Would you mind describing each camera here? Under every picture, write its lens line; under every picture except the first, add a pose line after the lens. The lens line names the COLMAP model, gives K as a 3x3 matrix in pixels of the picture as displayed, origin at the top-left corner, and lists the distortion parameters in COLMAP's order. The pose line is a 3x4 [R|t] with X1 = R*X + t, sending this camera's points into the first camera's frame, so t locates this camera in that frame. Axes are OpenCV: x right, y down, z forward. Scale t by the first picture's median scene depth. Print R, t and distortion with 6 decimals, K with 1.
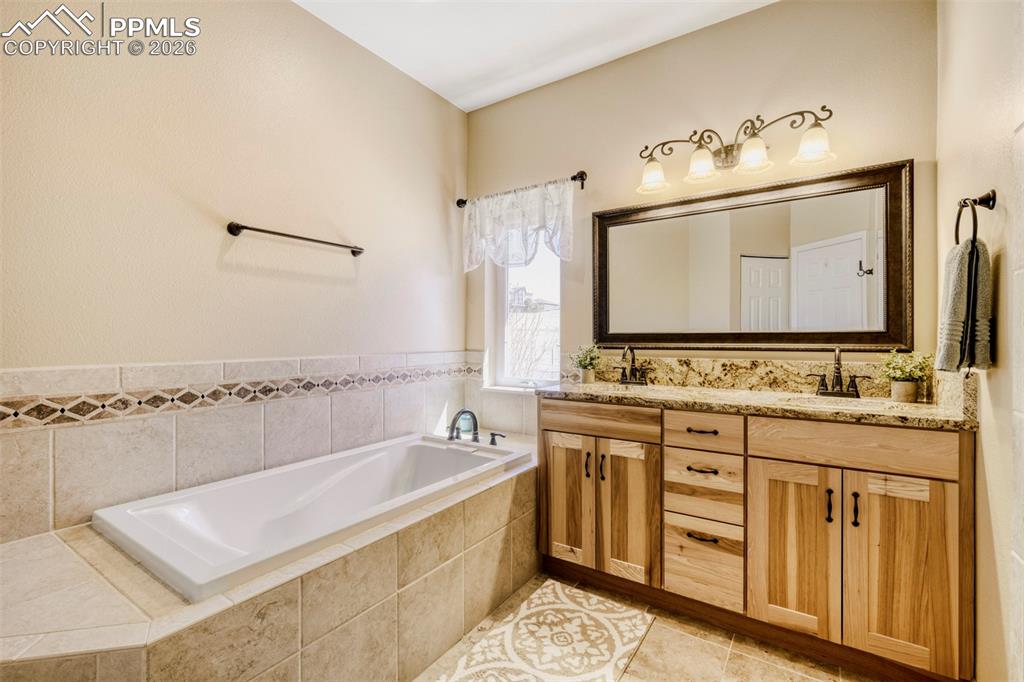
lens RADIAL K [[447.4, 0, 508.8], [0, 447.4, 337.3], [0, 0, 1]] dist [-0.003157, -0.000269]
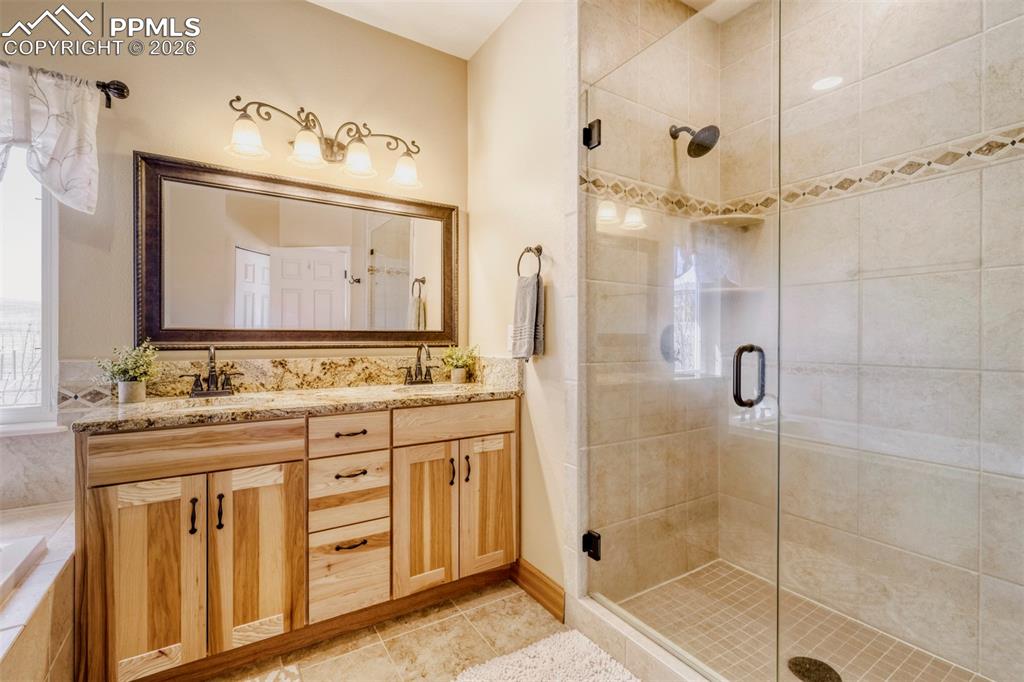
lens RADIAL K [[447.4, 0, 508.8], [0, 447.4, 337.3], [0, 0, 1]] dist [-0.003157, -0.000269]
pose [[0.407658, 0.000594, 0.913135, -0.281594], [-0.004923, 0.999987, 0.001547, 0.001271], [-0.913121, -0.005126, 0.407655, 0.285320]]
